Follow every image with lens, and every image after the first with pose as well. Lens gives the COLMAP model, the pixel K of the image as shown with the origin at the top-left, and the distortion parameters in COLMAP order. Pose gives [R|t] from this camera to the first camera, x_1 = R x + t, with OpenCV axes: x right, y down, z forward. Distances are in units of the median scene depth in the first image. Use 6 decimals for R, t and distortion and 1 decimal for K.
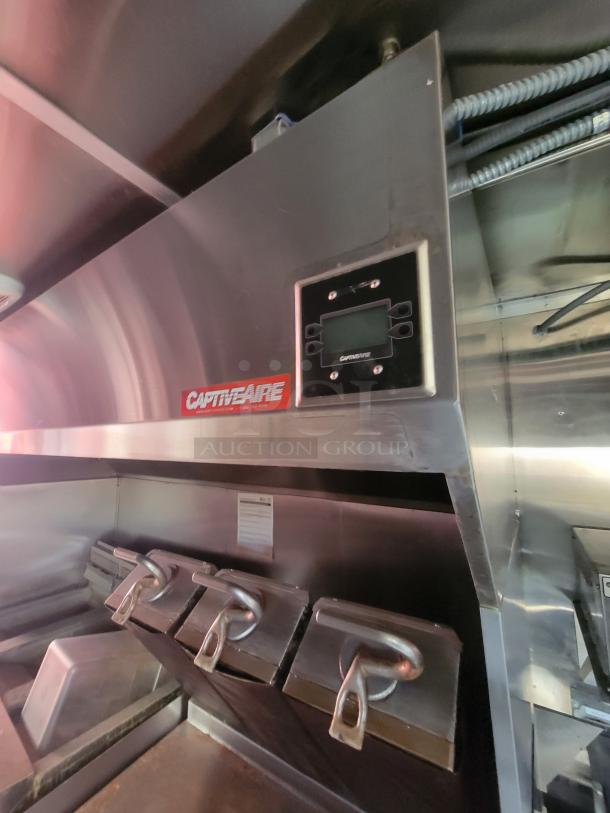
lens RADIAL K [[335.8, 0, 301.7], [0, 335.8, 405.1], [0, 0, 1]] dist [0.001203, 0.000177]
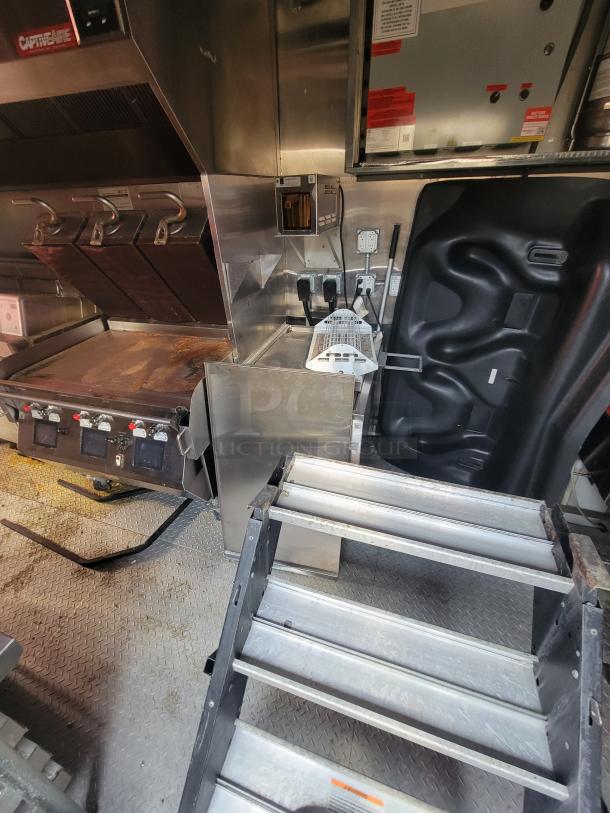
lens RADIAL K [[335.8, 0, 301.7], [0, 335.8, 405.1], [0, 0, 1]] dist [0.001203, 0.000177]
pose [[0.960497, -0.168024, 0.221839, 0.405048], [-0.009631, 0.776607, 0.629911, 0.354515], [-0.278122, -0.607165, 0.744311, -2.033296]]
